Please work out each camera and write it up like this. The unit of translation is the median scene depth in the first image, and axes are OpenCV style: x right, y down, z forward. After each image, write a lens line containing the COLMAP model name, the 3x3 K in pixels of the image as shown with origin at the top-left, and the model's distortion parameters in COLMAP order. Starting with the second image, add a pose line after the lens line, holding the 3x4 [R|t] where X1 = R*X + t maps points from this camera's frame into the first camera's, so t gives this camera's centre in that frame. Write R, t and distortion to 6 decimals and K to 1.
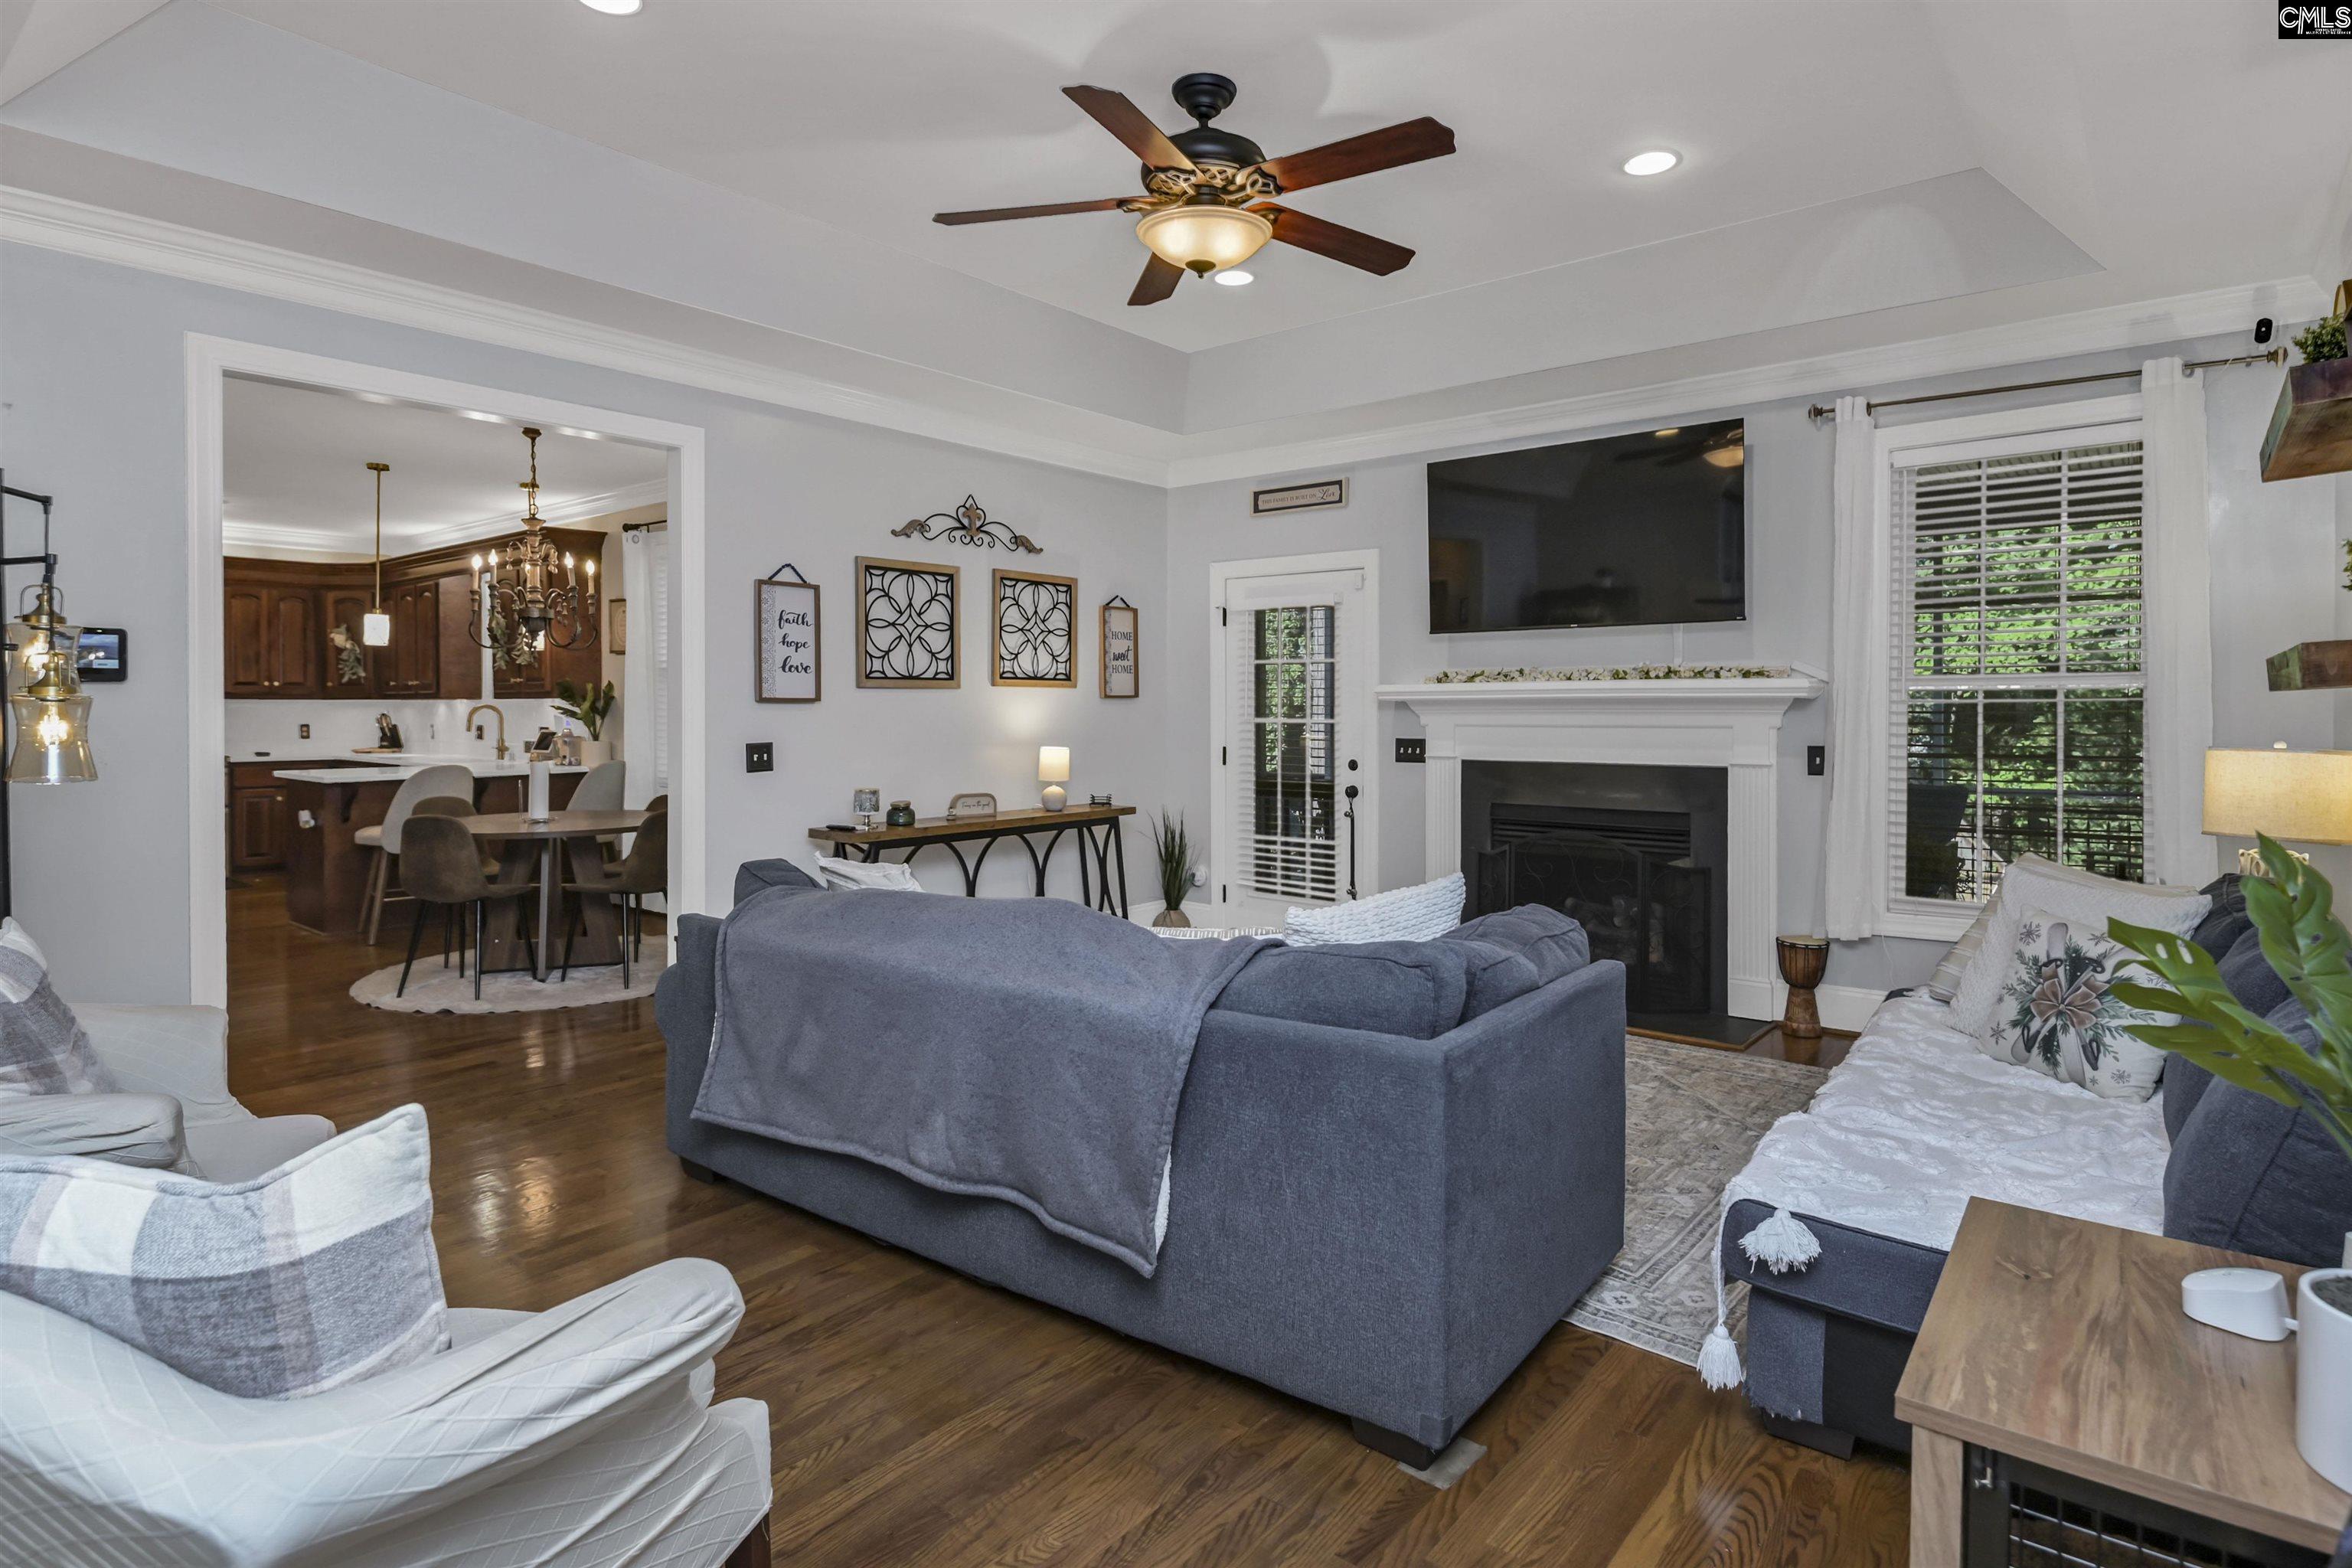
lens RADIAL K [[1210.5, 0, 1182.9], [0, 1210.5, 701.3], [0, 0, 1]] dist [0.000933, -0.000048]
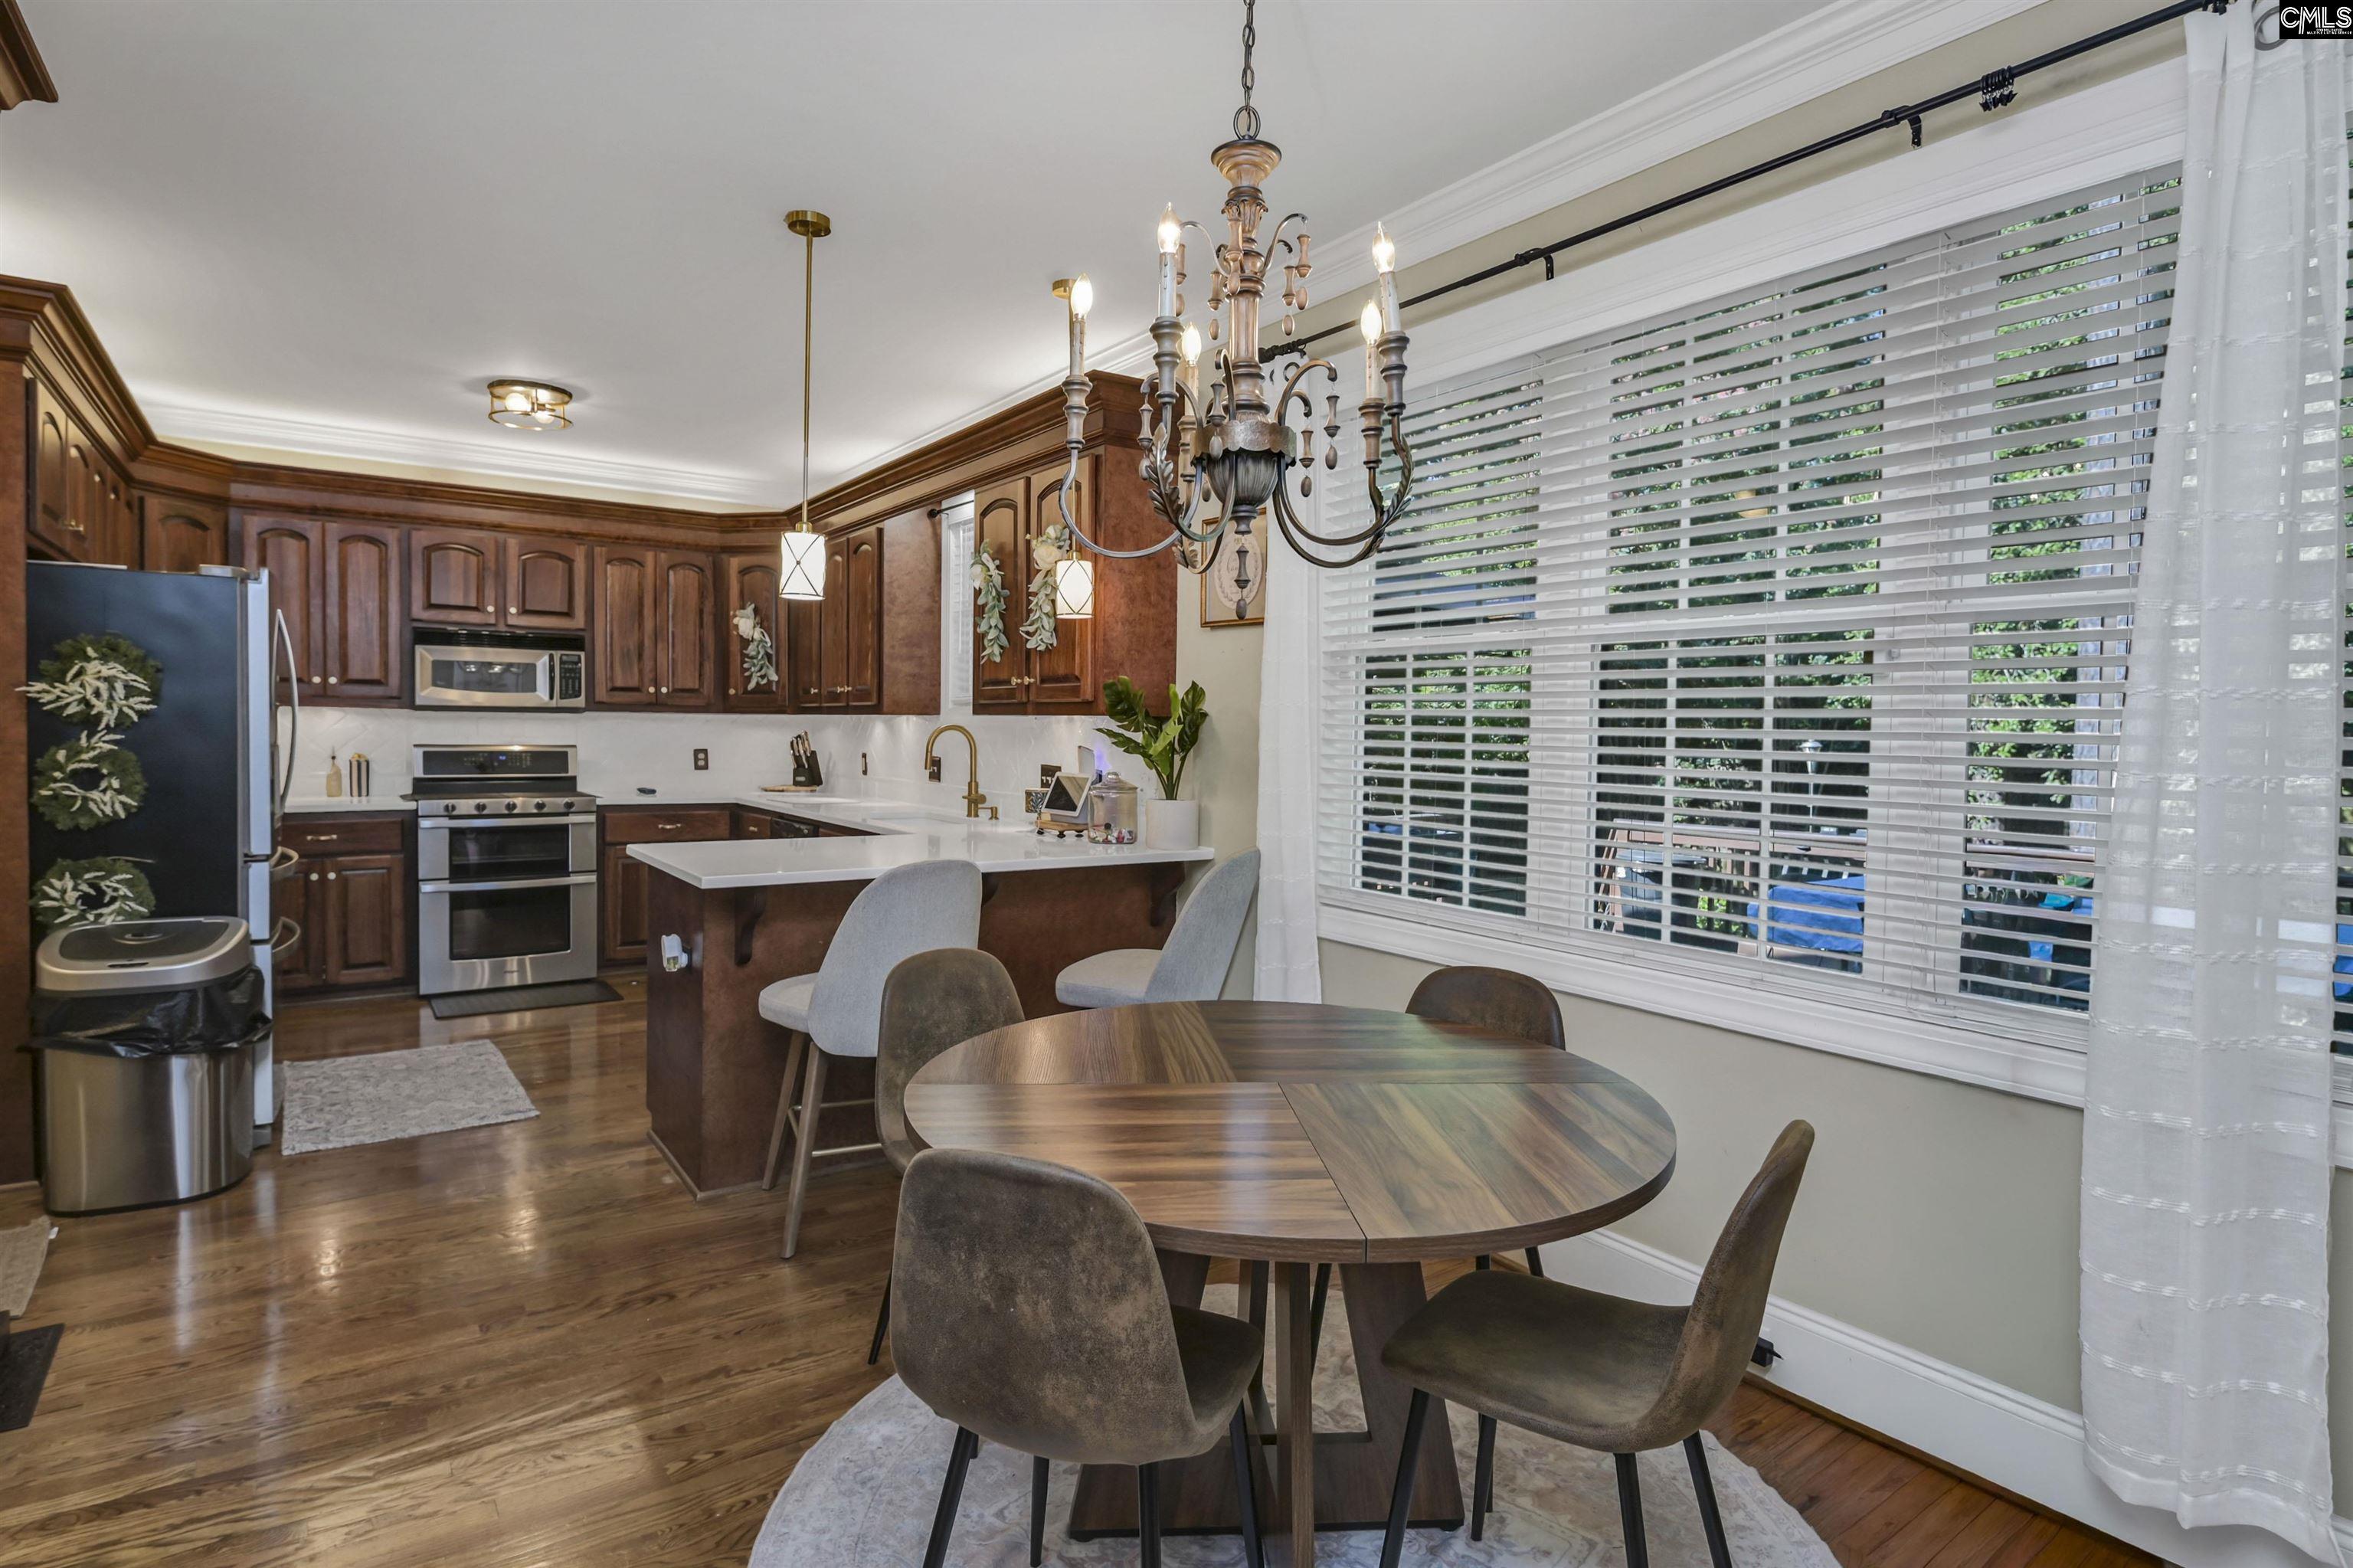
lens RADIAL K [[1199.9, 0, 1171.0], [0, 1199.9, 745.6], [0, 0, 1]] dist [0.002099, -0.000076]
pose [[0.962455, 0.017837, -0.270853, -0.298457], [-0.013670, 0.999758, 0.017263, 0.001330], [0.271095, -0.012912, 0.962466, 0.438953]]
